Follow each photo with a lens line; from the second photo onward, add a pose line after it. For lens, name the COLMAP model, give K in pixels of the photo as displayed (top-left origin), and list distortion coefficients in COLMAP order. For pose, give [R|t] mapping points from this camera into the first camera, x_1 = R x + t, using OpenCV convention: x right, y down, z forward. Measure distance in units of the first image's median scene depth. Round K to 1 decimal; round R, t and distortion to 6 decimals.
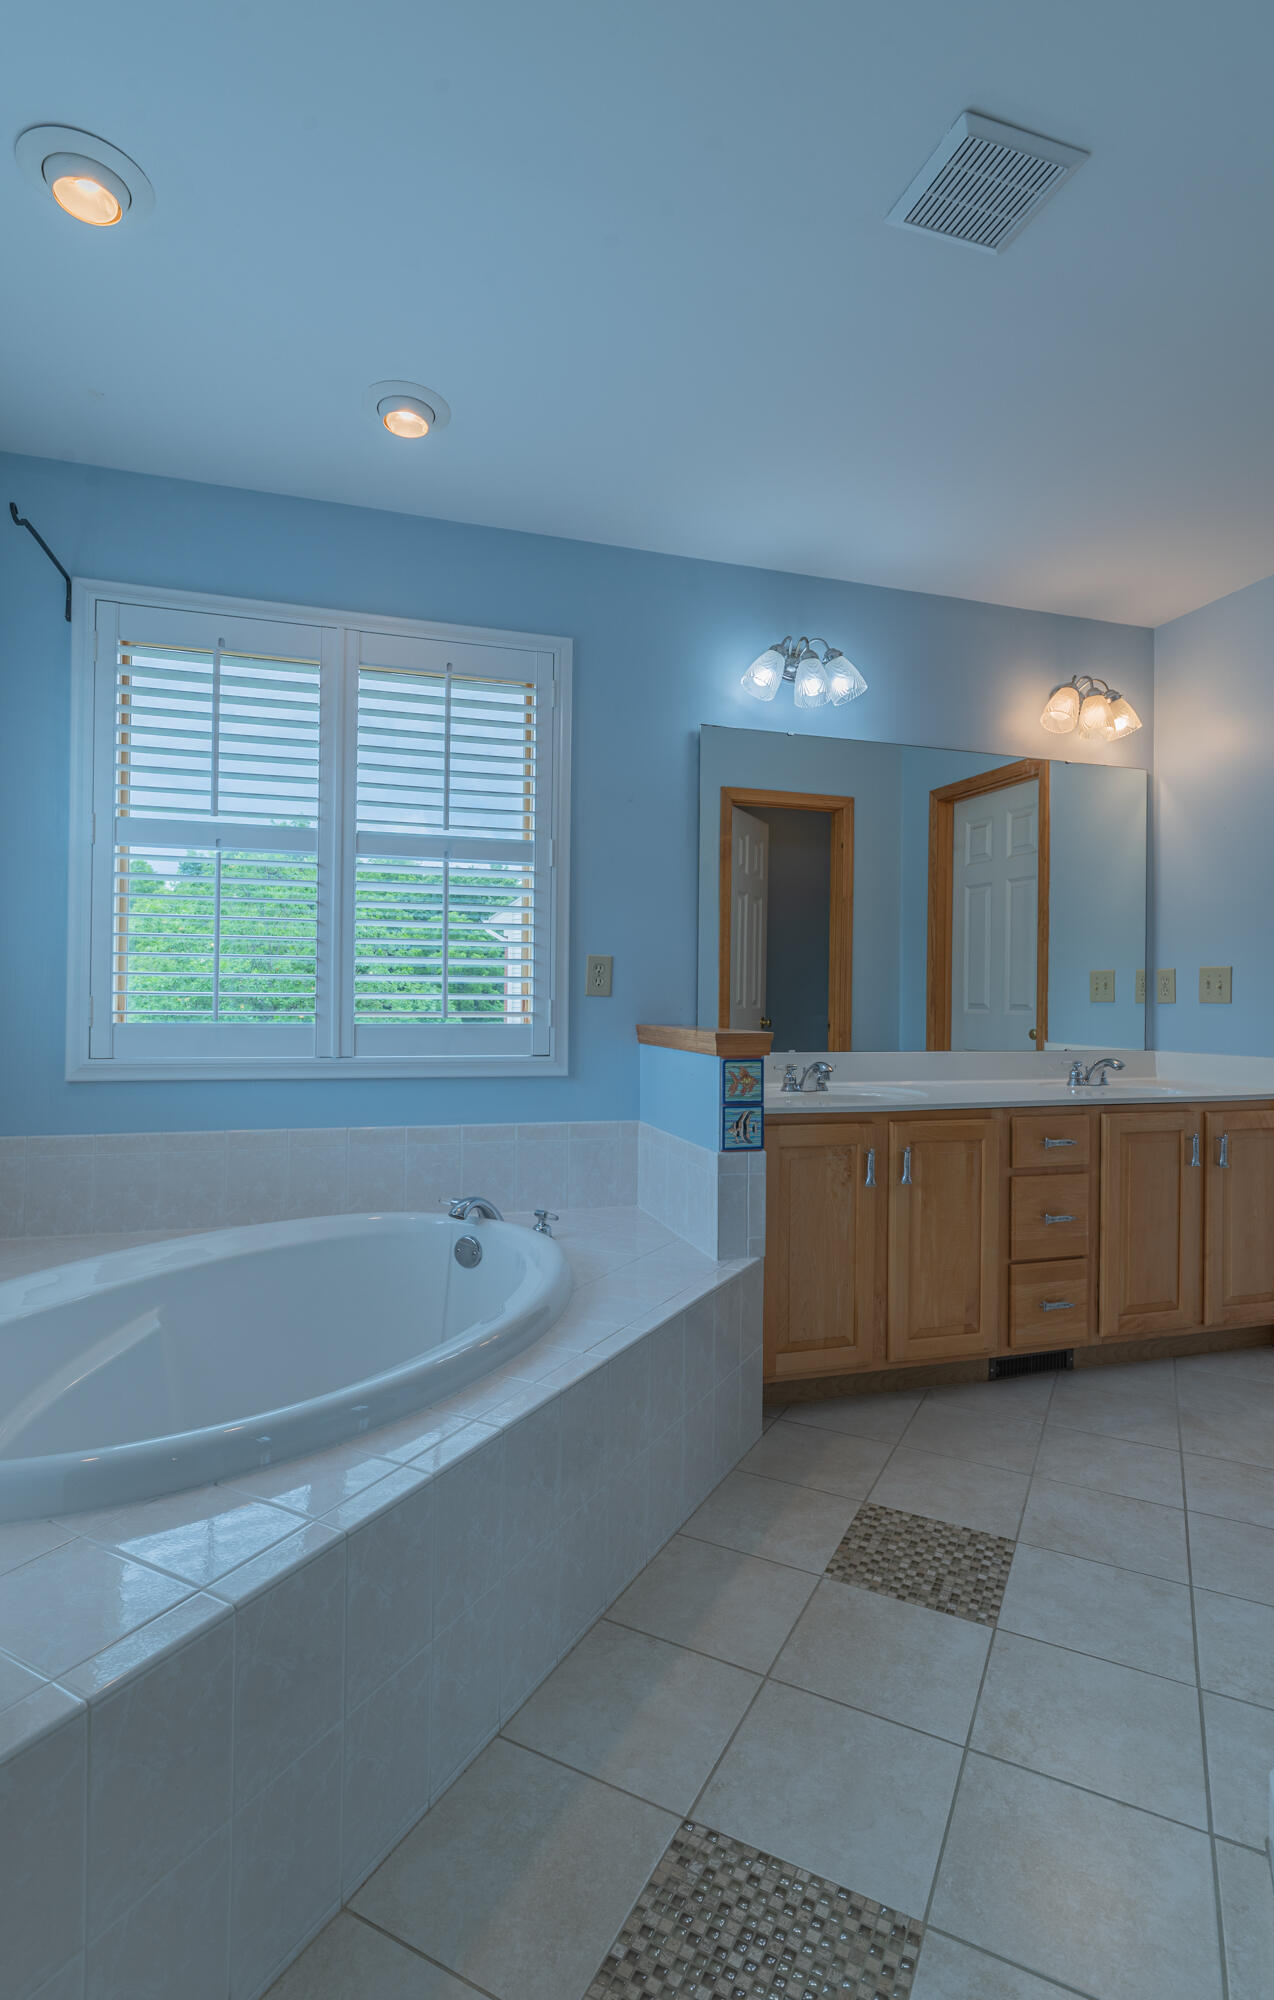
lens RADIAL K [[936.3, 0, 640.0], [0, 936.3, 993.1], [0, 0, 1]] dist [0.002021, 0.000702]
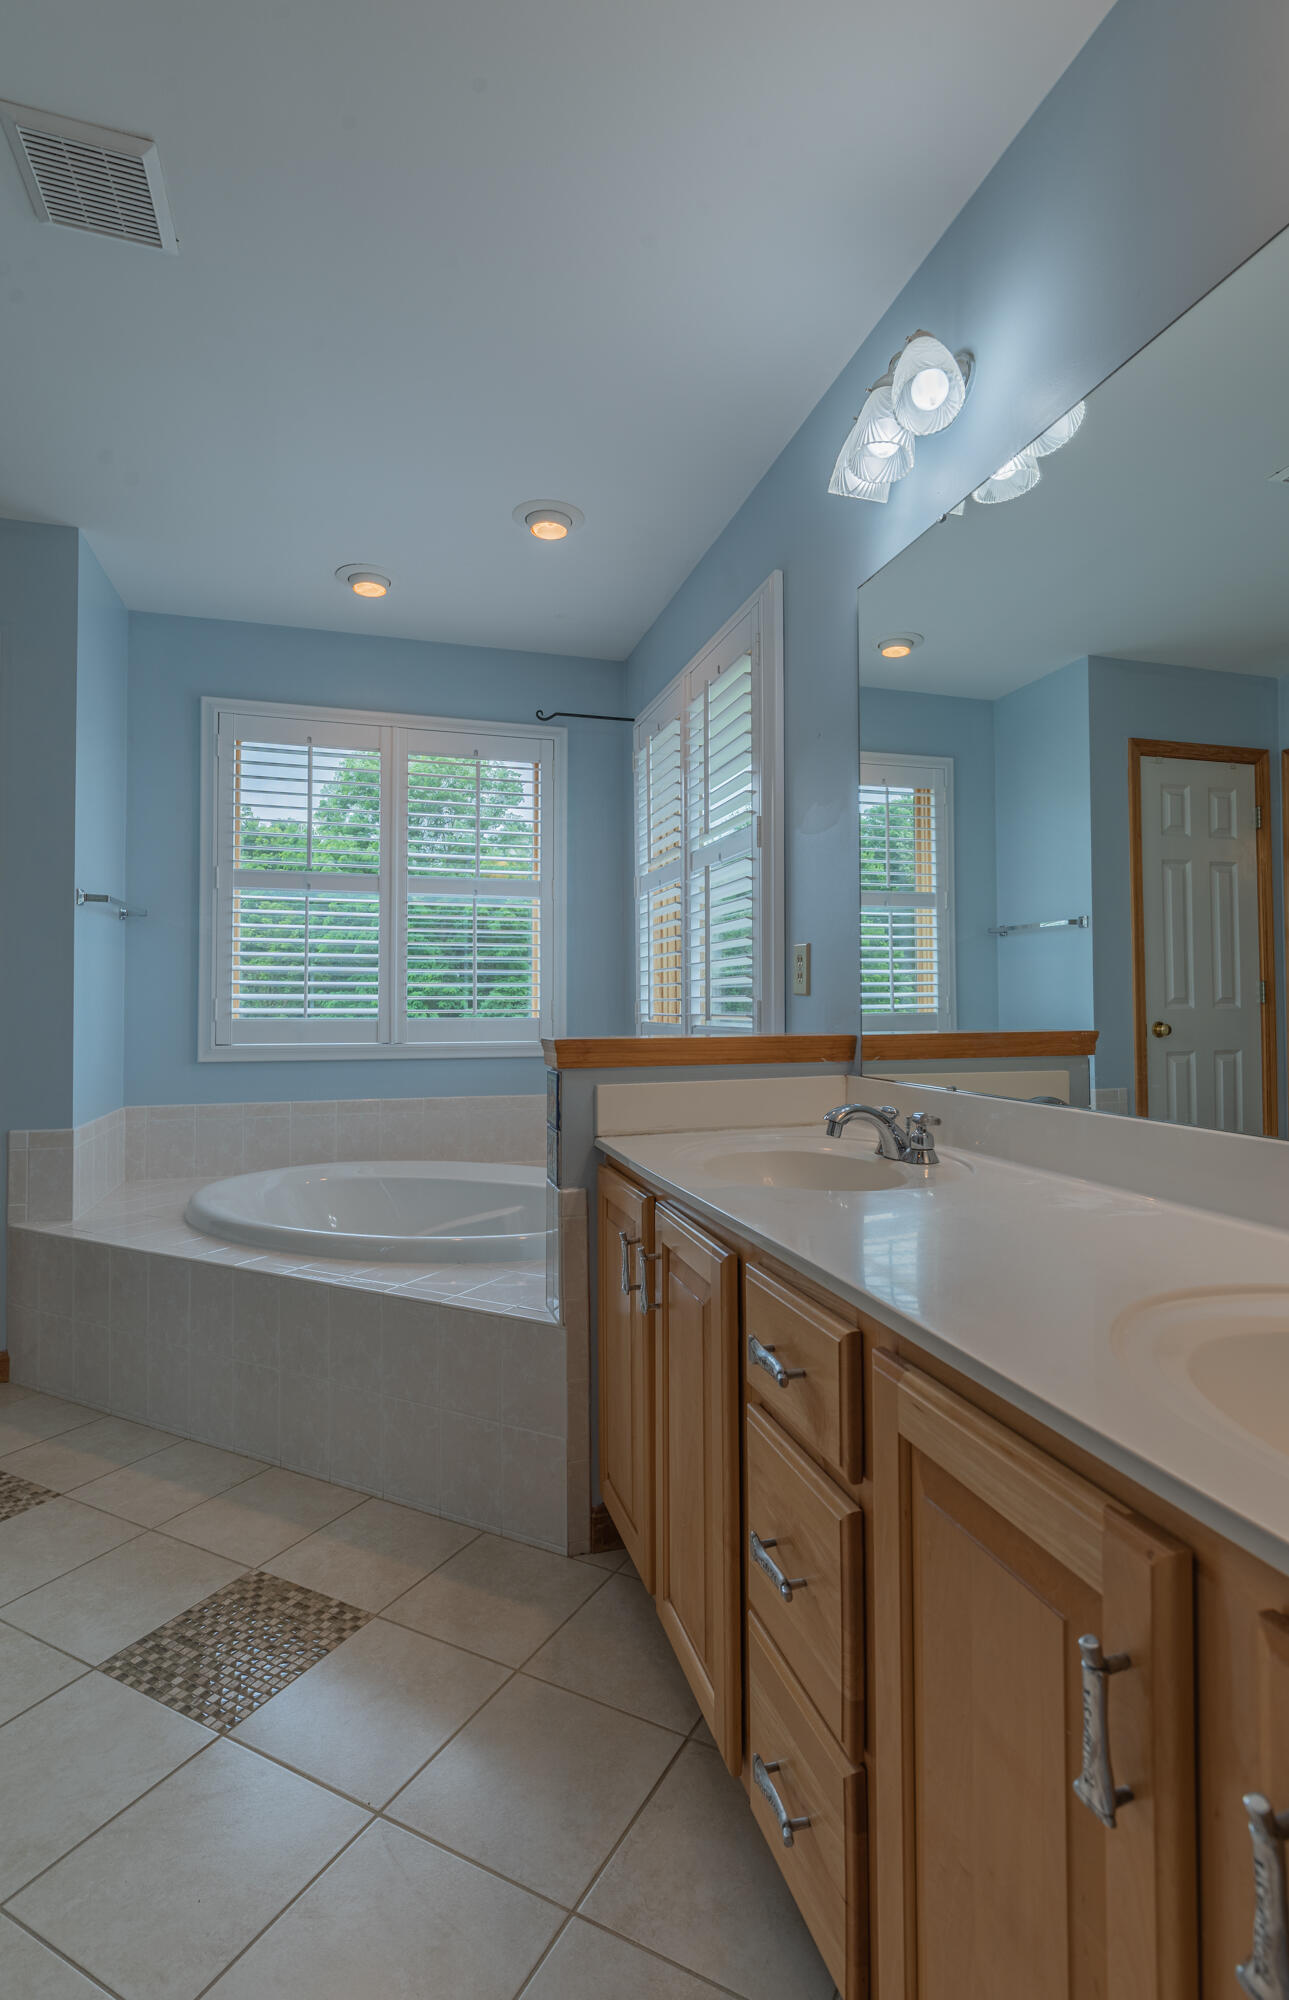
lens RADIAL K [[936.3, 0, 655.6], [0, 936.3, 988.5], [0, 0, 1]] dist [0.002021, 0.000702]
pose [[0.030923, -0.022973, -0.999258, 1.308441], [0.011281, 0.999680, -0.022634, 0.025552], [0.999458, -0.010572, 0.031172, 1.493090]]
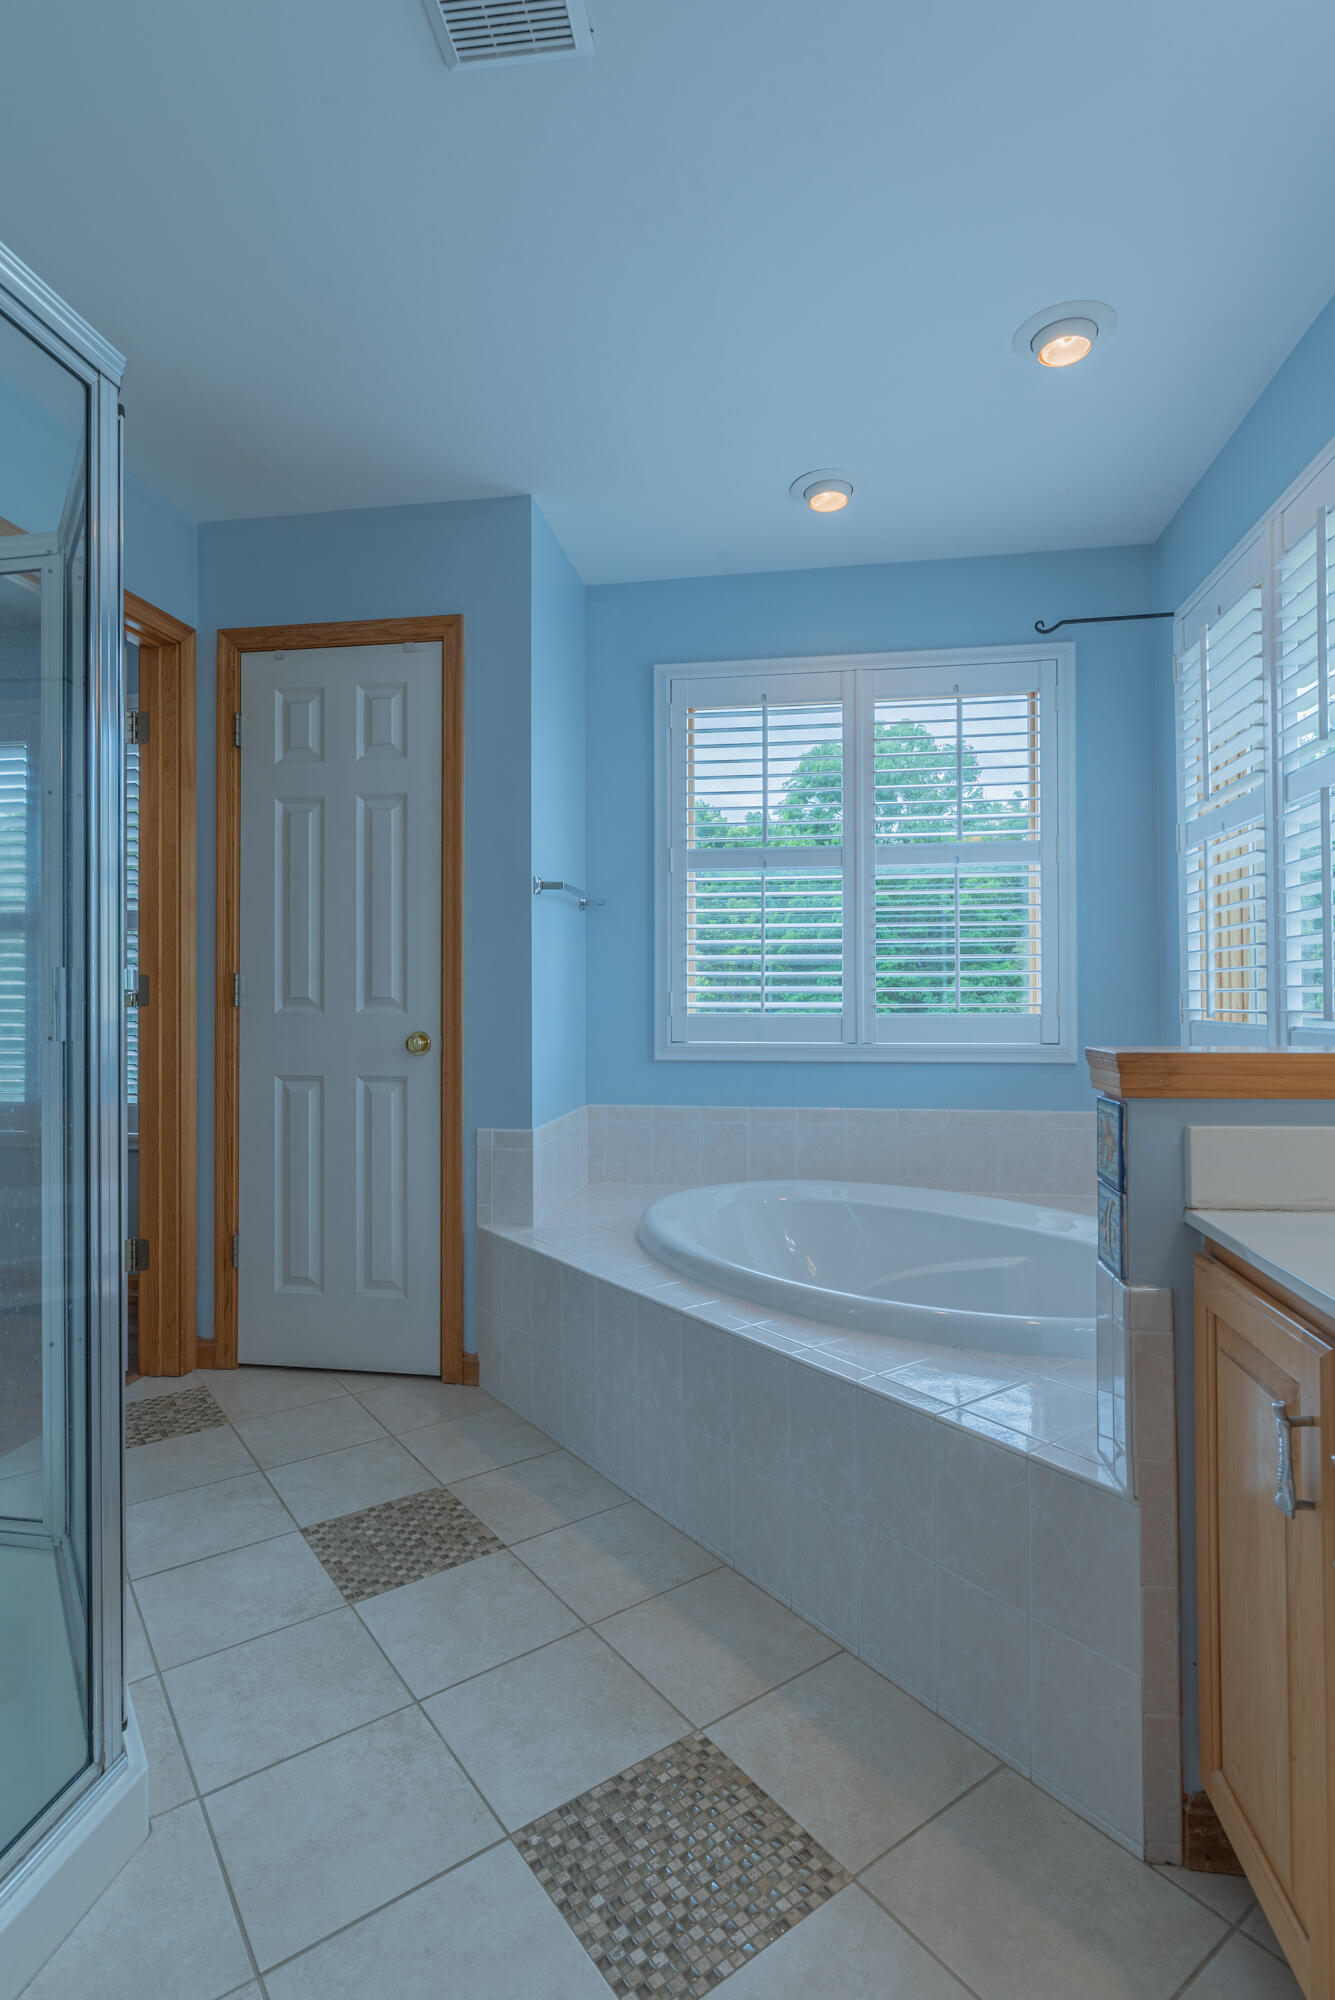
lens RADIAL K [[969.4, 0, 681.5], [0, 969.4, 989.1], [0, 0, 1]] dist [0.001117, 0.000319]
pose [[-0.405996, -0.012750, -0.913786, 1.003919], [0.010747, 0.999767, -0.018725, 0.021840], [0.913812, -0.017422, -0.405764, 1.406087]]
